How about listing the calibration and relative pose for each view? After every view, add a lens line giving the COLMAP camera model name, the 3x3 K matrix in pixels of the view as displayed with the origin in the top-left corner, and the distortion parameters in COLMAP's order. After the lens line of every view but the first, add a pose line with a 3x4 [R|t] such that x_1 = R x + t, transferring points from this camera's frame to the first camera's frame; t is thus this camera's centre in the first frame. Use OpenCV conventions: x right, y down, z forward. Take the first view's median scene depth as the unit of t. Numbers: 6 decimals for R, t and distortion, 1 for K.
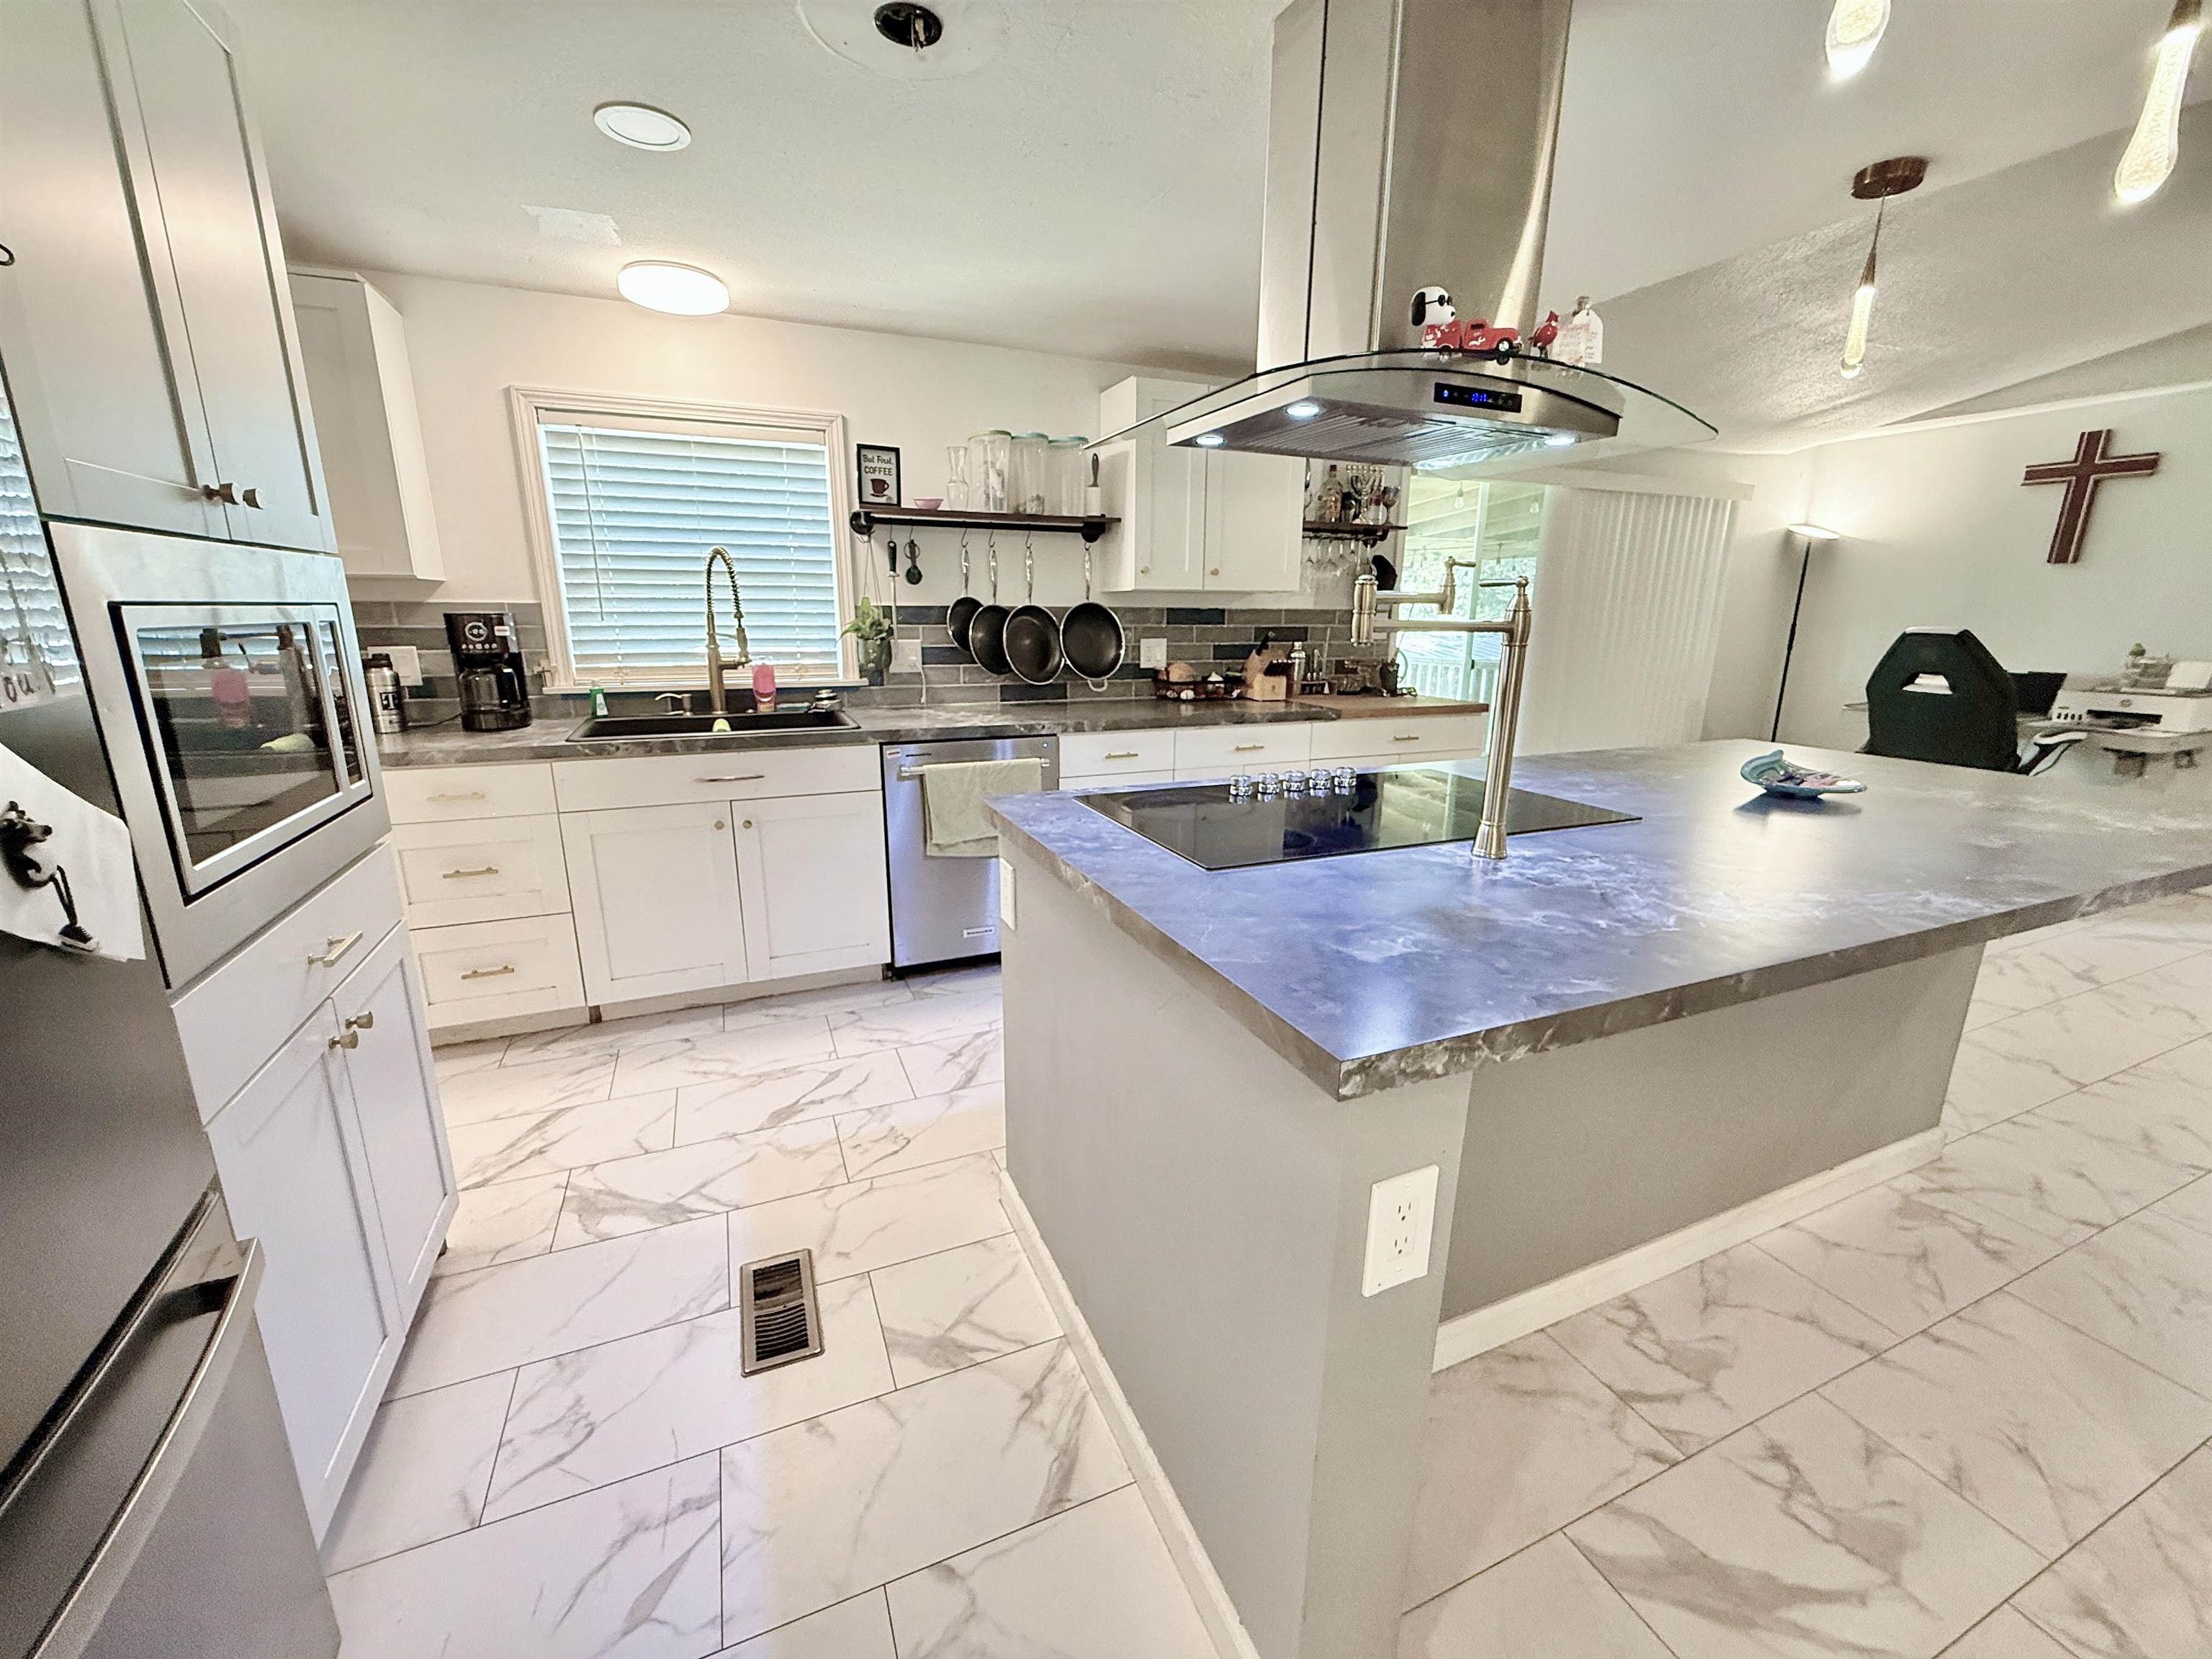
lens RADIAL K [[882.9, 0, 1099.5], [0, 882.9, 829.5], [0, 0, 1]] dist [-0.000142, 0.000000]
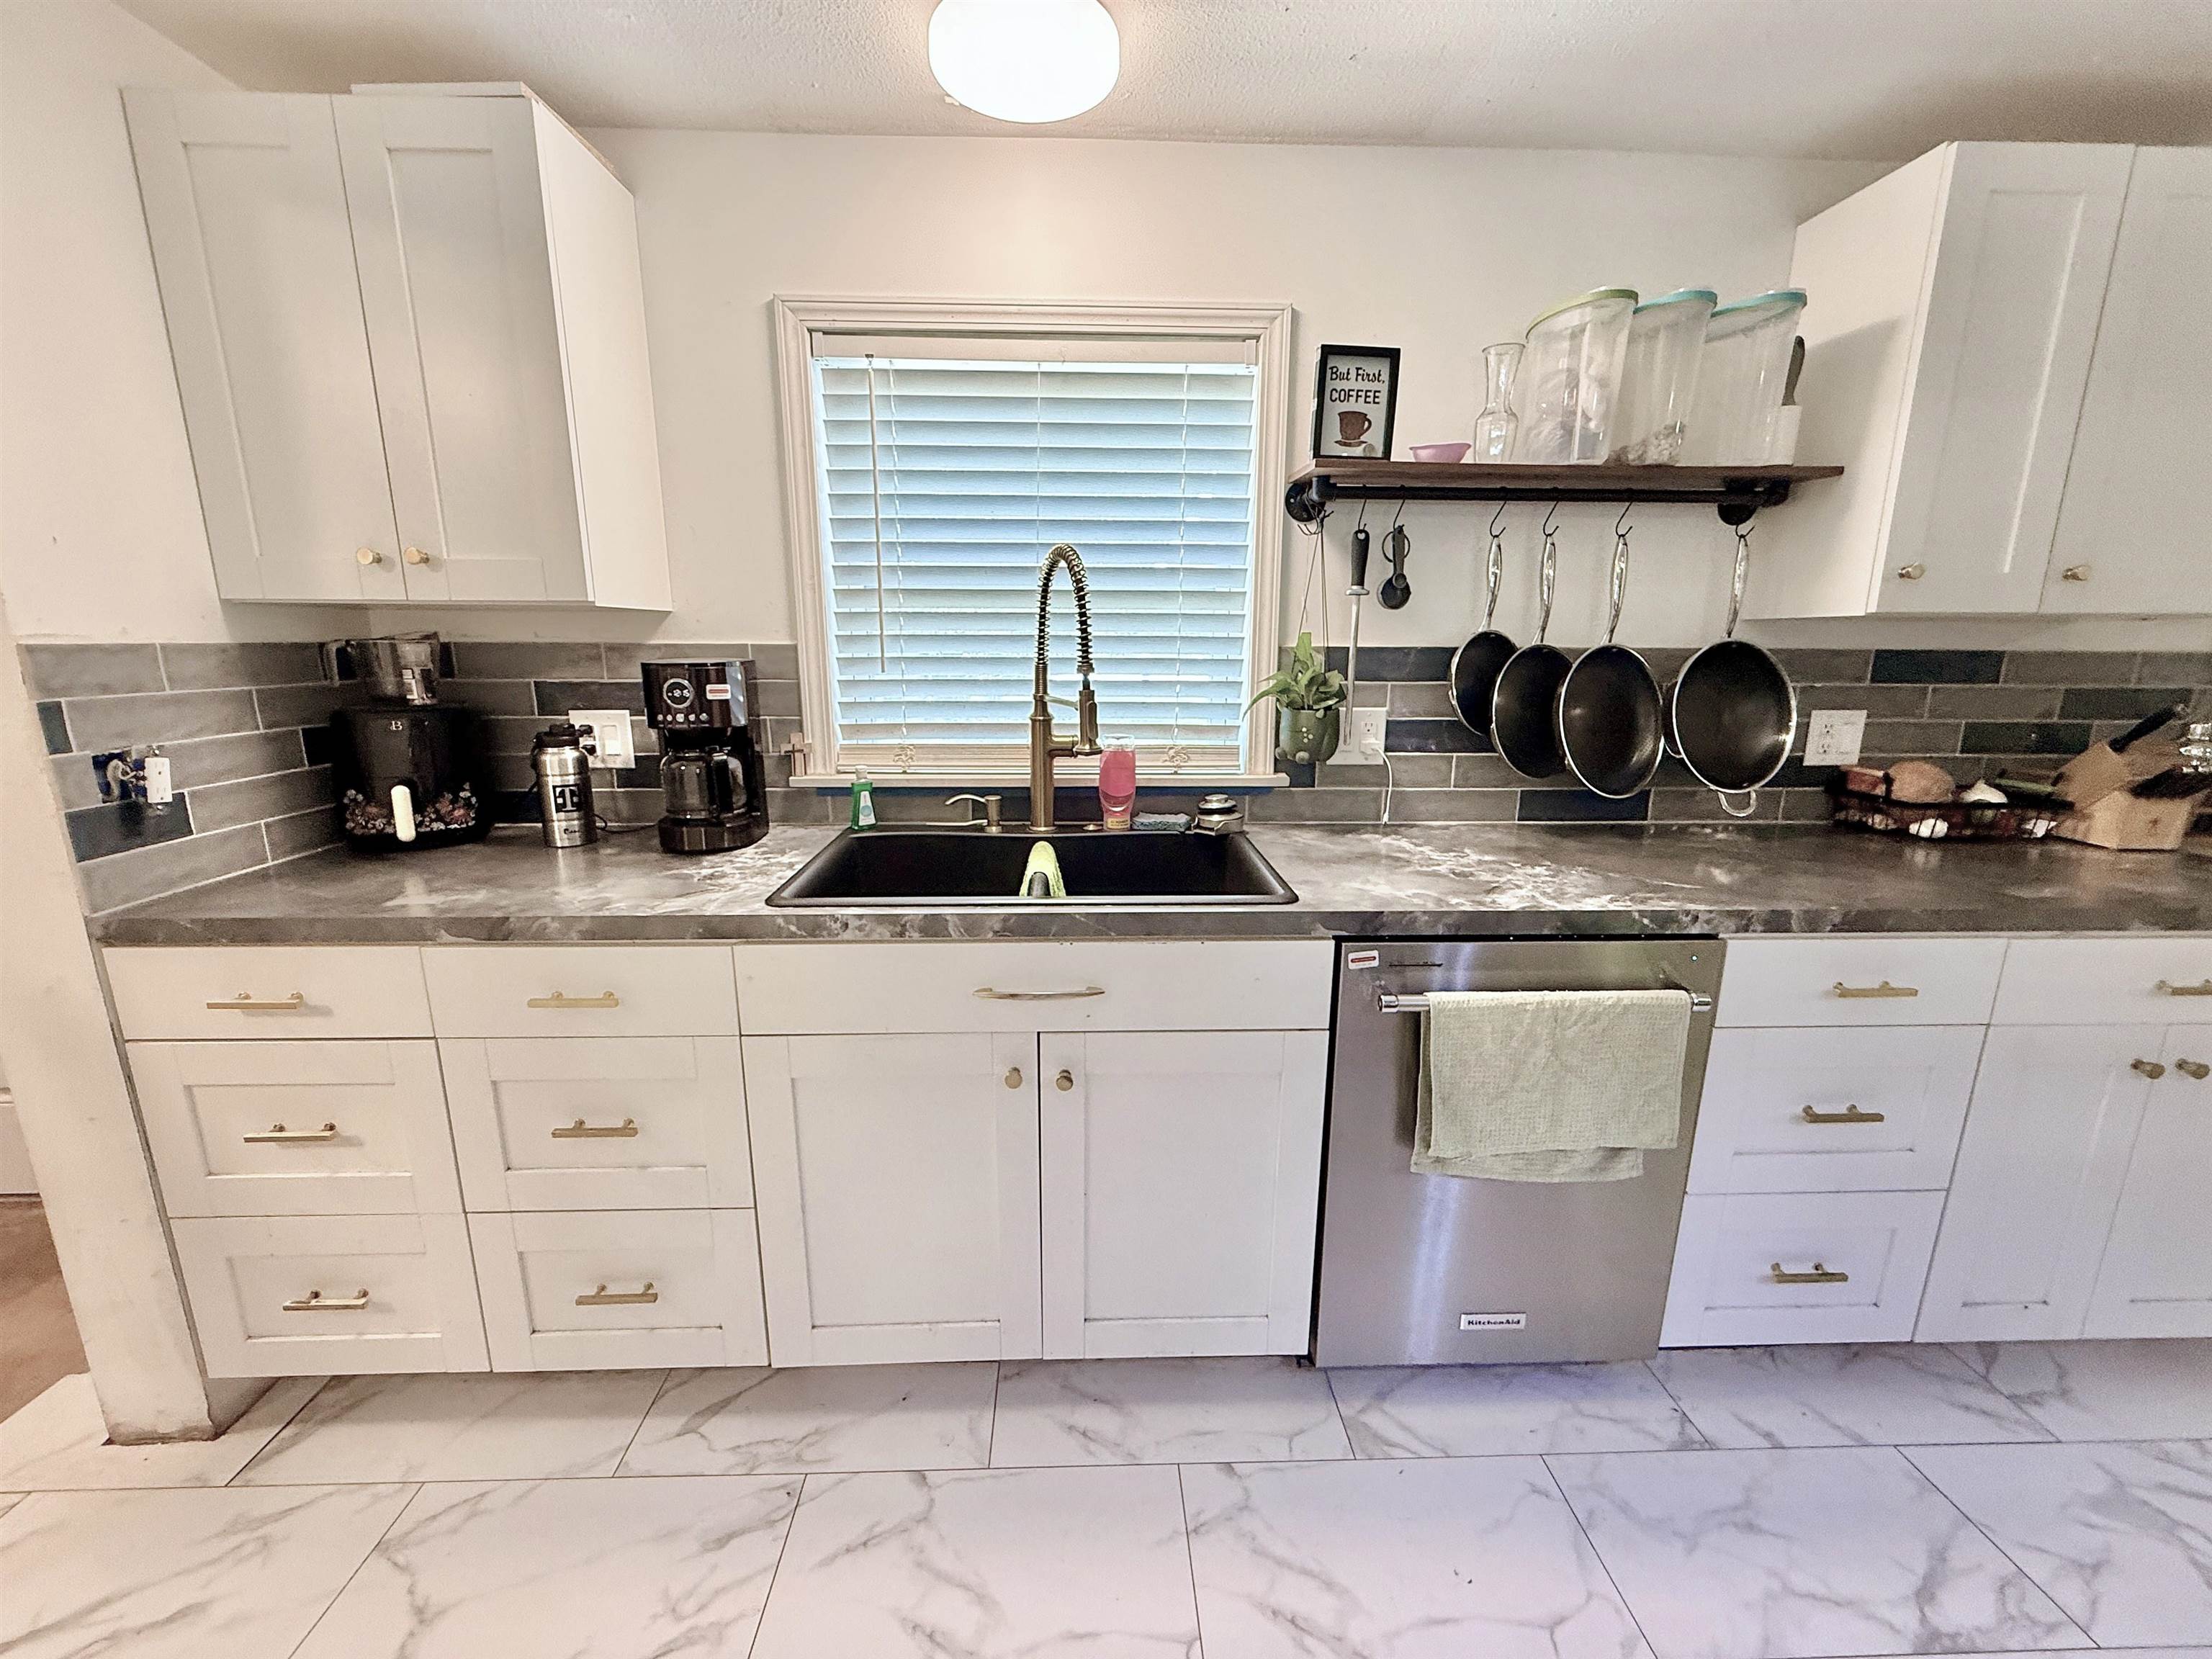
lens RADIAL K [[882.9, 0, 1098.7], [0, 882.9, 828.5], [0, 0, 1]] dist [-0.000142, 0.000000]
pose [[0.931831, 0.074621, -0.355139, -0.181921], [-0.087184, 0.996002, -0.019482, -0.121276], [0.352265, 0.049116, 0.934611, 0.452570]]
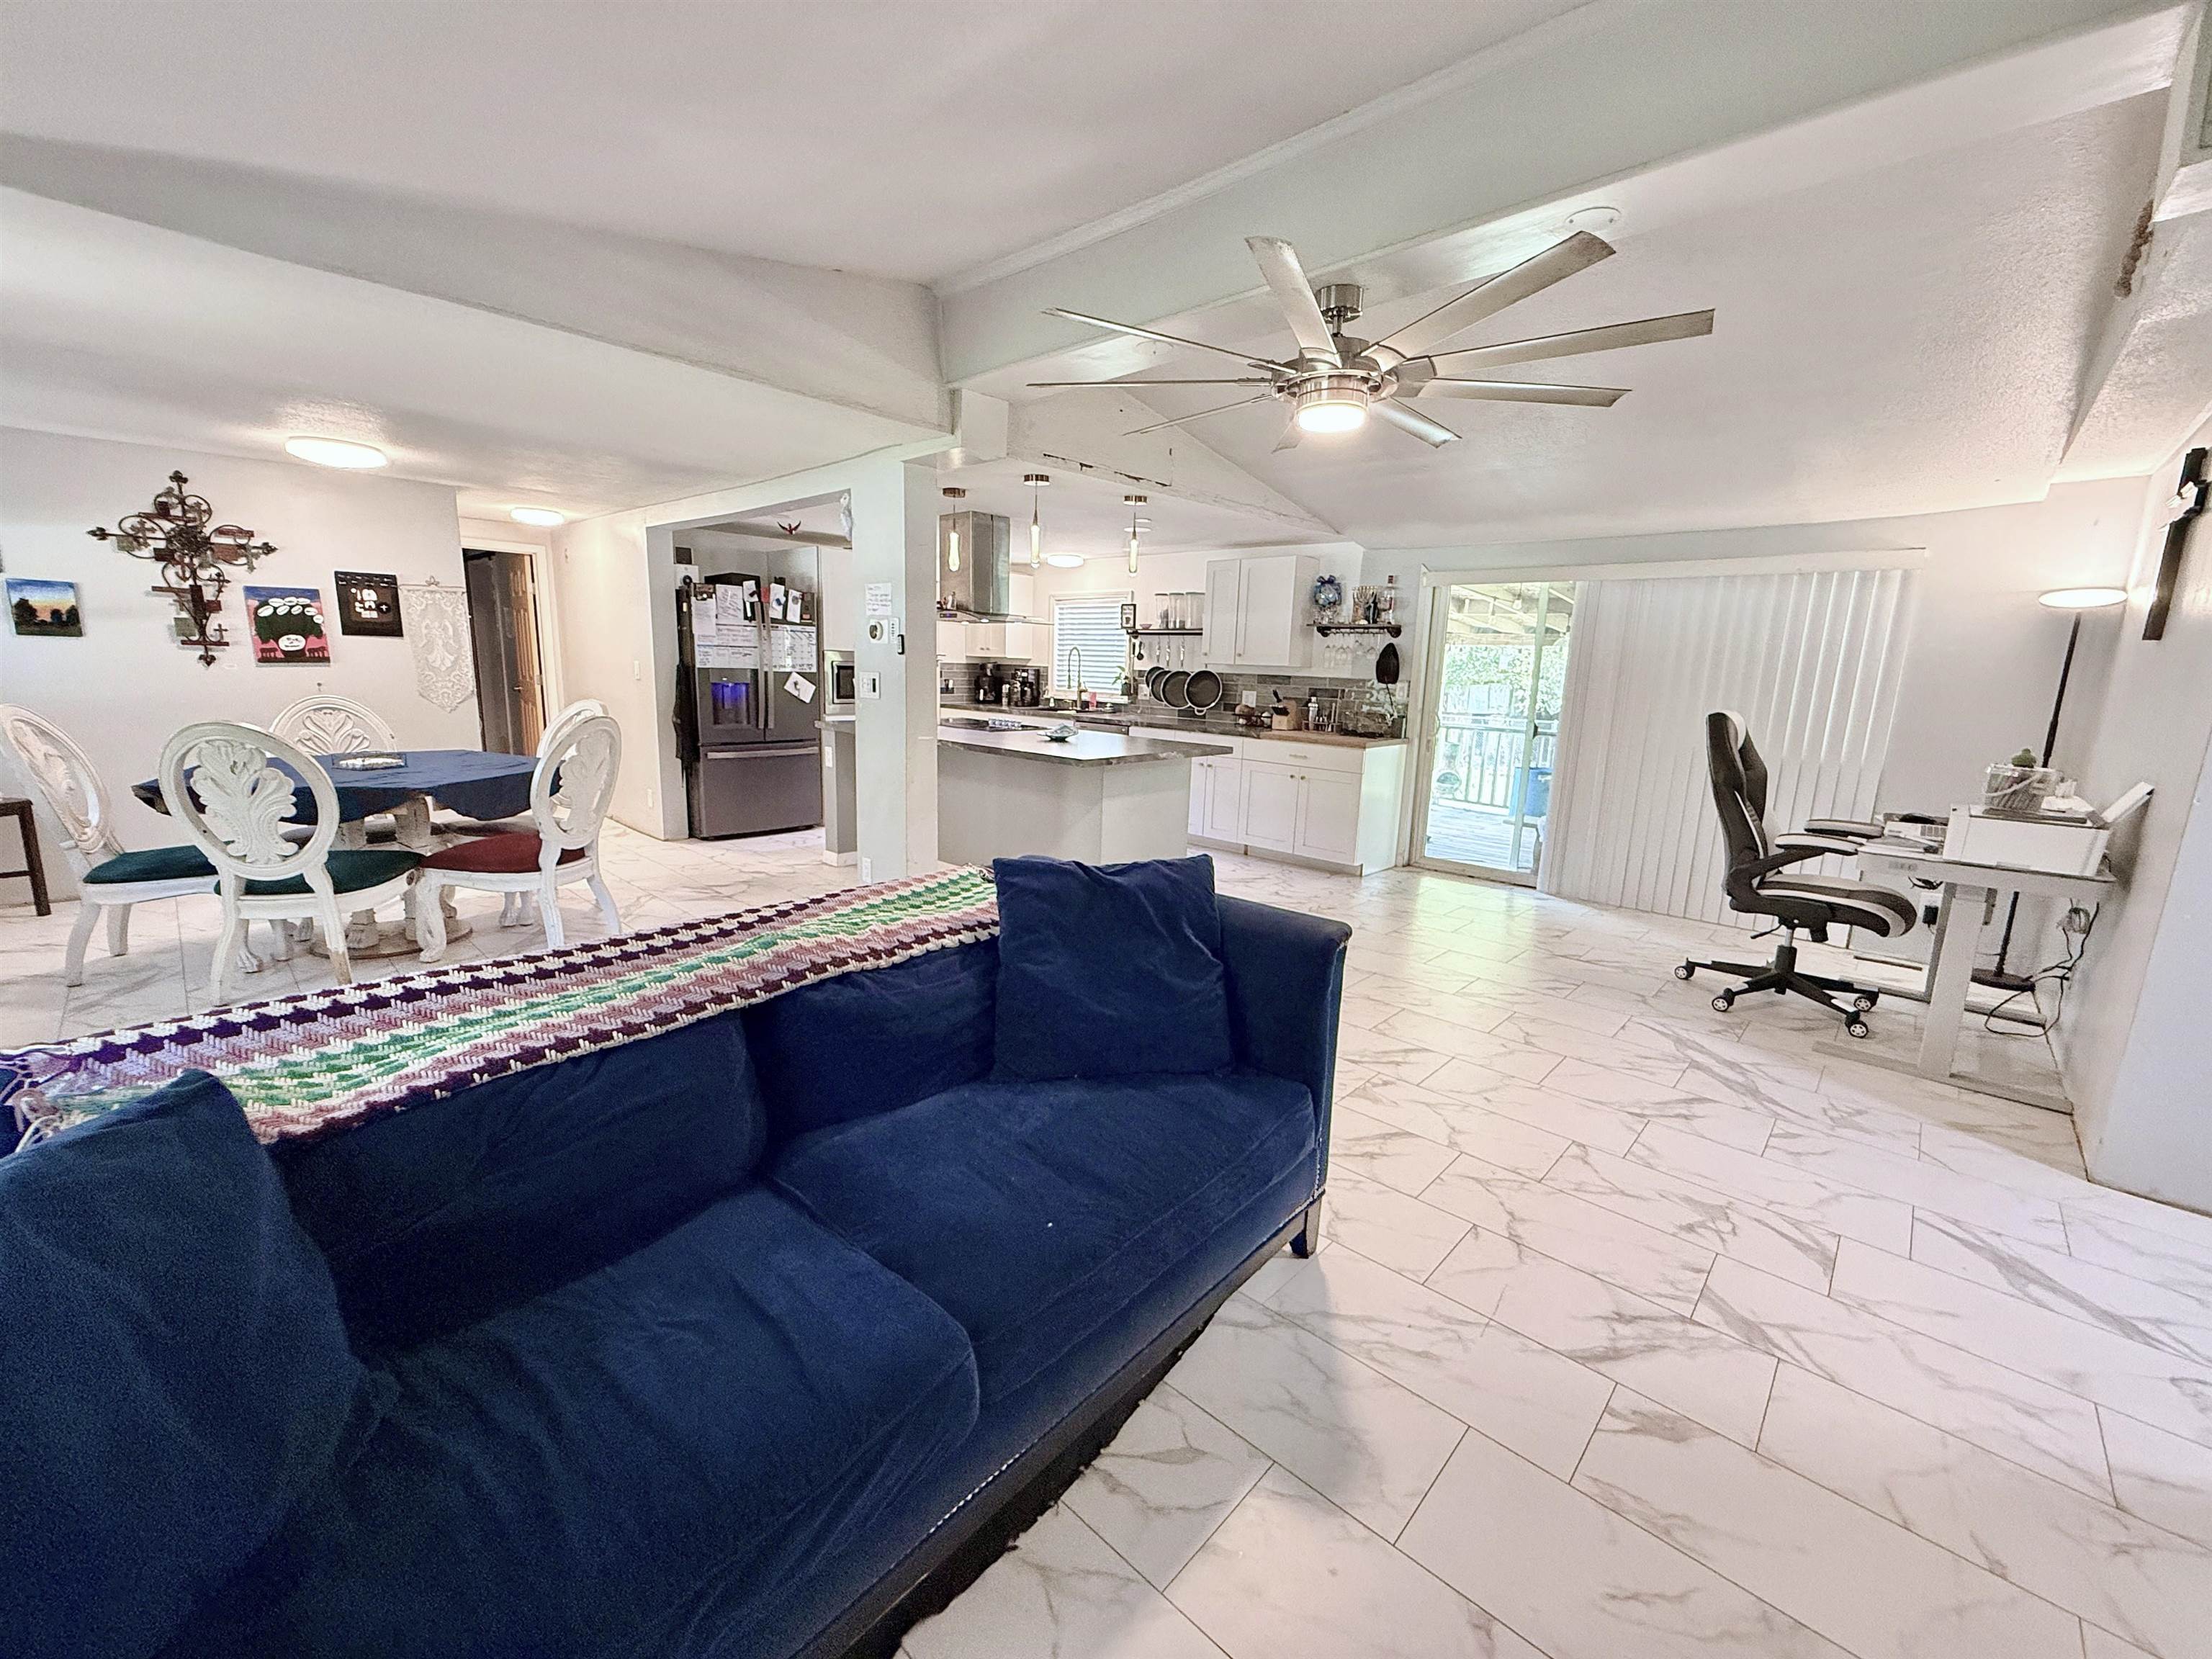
lens RADIAL K [[882.9, 0, 1101.0], [0, 882.9, 828.3], [0, 0, 1]] dist [-0.000142, 0.000000]
pose [[0.399485, 0.176488, -0.899591, 1.928798], [-0.251540, 0.964734, 0.077565, -0.012339], [0.881555, 0.195297, 0.429791, 0.020140]]
